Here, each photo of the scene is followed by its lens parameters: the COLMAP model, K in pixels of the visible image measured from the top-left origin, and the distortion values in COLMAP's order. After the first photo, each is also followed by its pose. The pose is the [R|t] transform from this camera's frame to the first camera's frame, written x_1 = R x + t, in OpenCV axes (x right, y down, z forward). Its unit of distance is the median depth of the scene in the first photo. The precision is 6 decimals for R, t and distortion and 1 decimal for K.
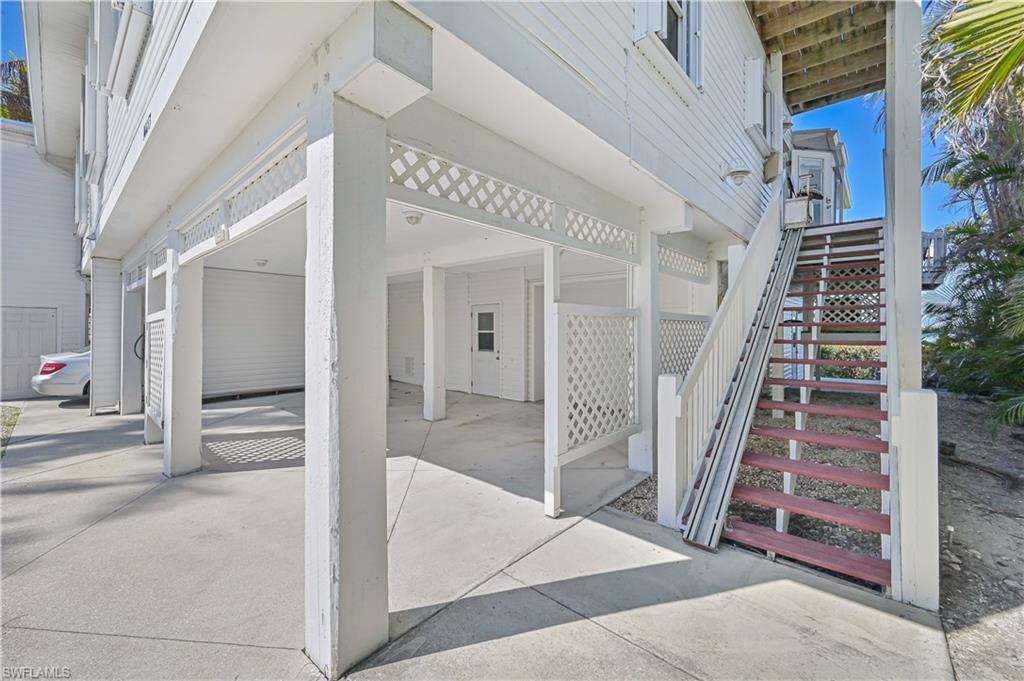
lens RADIAL K [[411.7, 0, 509.5], [0, 411.7, 336.2], [0, 0, 1]] dist [0.000376, 0.000039]
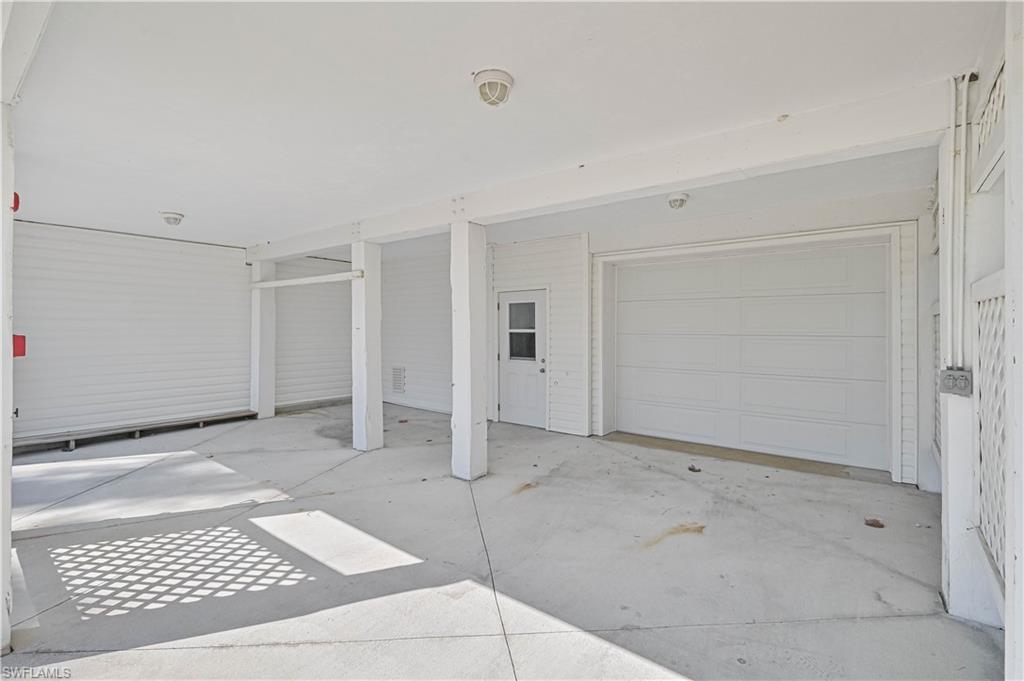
lens RADIAL K [[468.4, 0, 512.0], [0, 468.4, 340.5], [0, 0, 1]] dist [-0.000473, -0.000003]
pose [[0.997874, 0.000323, 0.065166, -0.135703], [-0.000967, 0.999951, 0.009855, -0.003037], [-0.065159, -0.009897, 0.997826, 0.254672]]
